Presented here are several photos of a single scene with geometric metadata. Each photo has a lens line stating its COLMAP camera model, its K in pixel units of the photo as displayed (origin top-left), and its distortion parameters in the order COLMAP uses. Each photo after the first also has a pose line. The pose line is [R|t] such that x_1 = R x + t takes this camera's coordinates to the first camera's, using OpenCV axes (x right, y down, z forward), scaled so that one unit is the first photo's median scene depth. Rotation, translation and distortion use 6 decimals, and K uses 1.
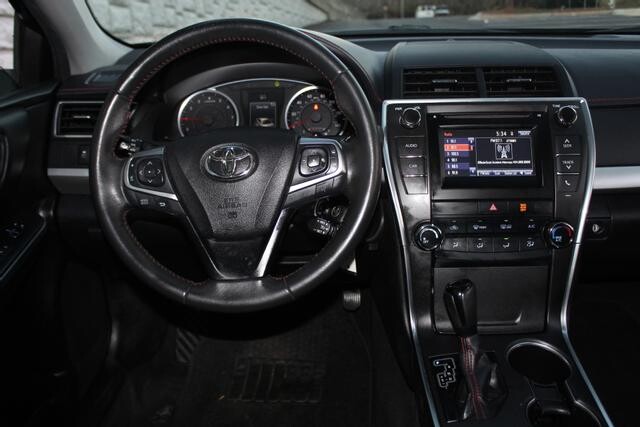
lens RADIAL K [[606.7, 0, 309.0], [0, 606.7, 212.0], [0, 0, 1]] dist [-0.110725, 0.074058]
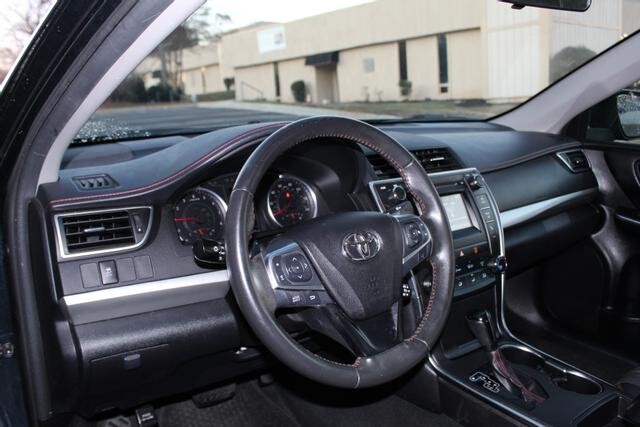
lens RADIAL K [[571.9, 0, 323.4], [0, 571.9, 200.1], [0, 0, 1]] dist [-0.068911, 0.024209]
pose [[0.764278, -0.097545, 0.637467, -0.678152], [0.198507, 0.976083, -0.088635, -0.068515], [-0.613575, 0.194283, 0.765362, 0.195325]]
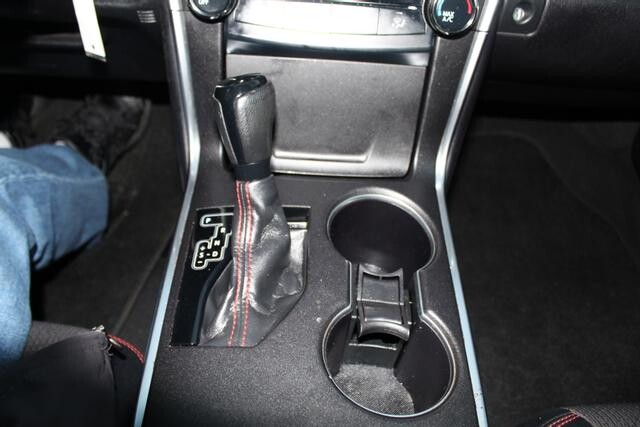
lens RADIAL K [[531.7, 0, 315.5], [0, 531.7, 212.2], [0, 0, 1]] dist [-0.169108, 0.169172]
pose [[0.995253, 0.050750, 0.083044, 0.249627], [-0.074602, 0.945796, 0.316078, 0.068462], [-0.062502, -0.320773, 0.945092, 0.469118]]
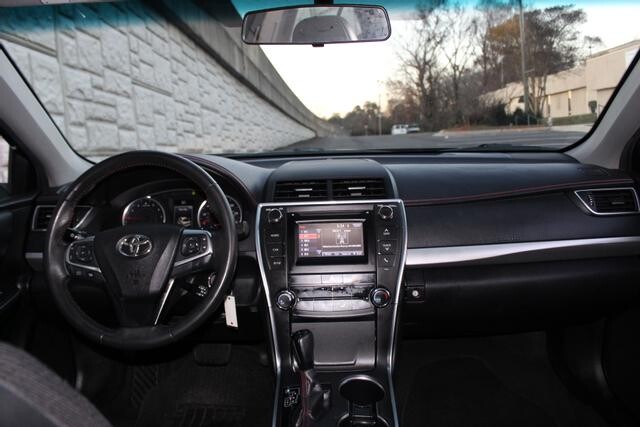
lens RADIAL K [[531.7, 0, 315.5], [0, 531.7, 212.2], [0, 0, 1]] dist [-0.169108, 0.169172]
pose [[0.999810, -0.008323, 0.017617, 0.235238], [0.011149, 0.985895, -0.166996, 0.043559], [-0.015979, 0.167161, 0.985800, -0.225611]]
